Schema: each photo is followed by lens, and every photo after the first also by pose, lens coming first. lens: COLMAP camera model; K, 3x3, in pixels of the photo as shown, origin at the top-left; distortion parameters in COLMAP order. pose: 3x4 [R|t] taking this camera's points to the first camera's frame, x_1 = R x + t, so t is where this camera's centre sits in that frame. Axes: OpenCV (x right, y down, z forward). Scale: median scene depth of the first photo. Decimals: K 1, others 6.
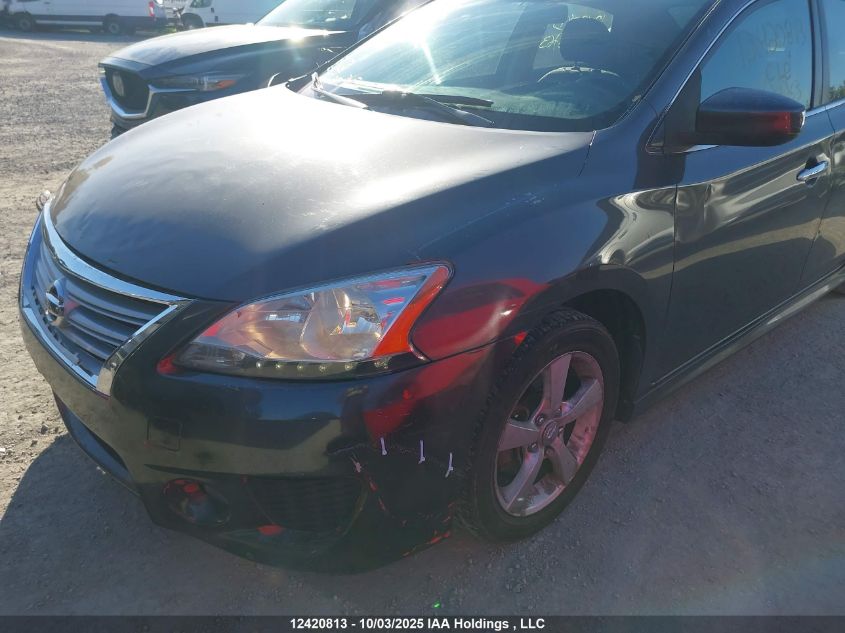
lens RADIAL K [[701.8, 0, 422.5], [0, 701.8, 316.5], [0, 0, 1]] dist [0.000773, -0.001883]
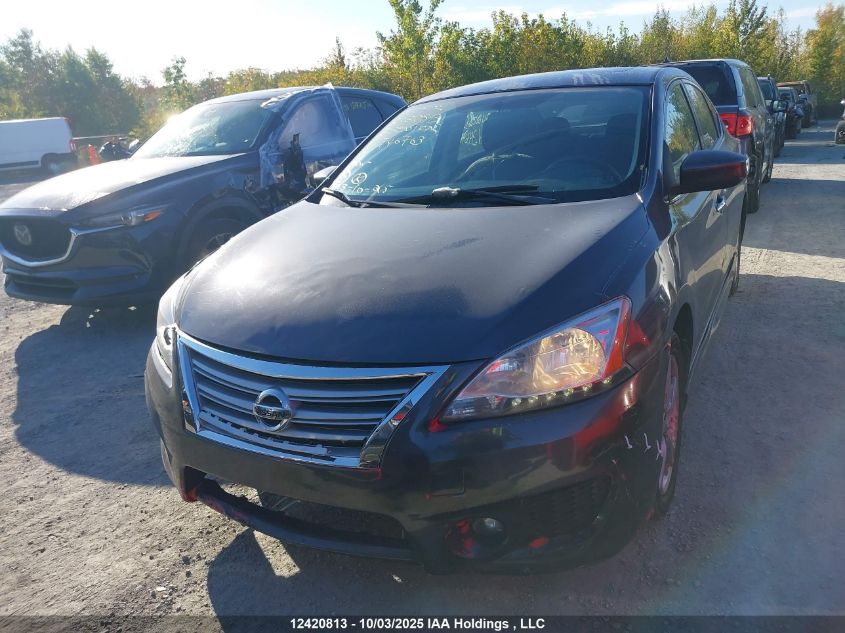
lens RADIAL K [[701.8, 0, 422.5], [0, 701.8, 316.5], [0, 0, 1]] dist [0.000773, -0.001883]
pose [[0.934089, -0.195465, 0.298783, -0.522733], [0.232582, 0.968040, -0.093829, -0.004590], [-0.270894, 0.157136, 0.949697, -0.118005]]
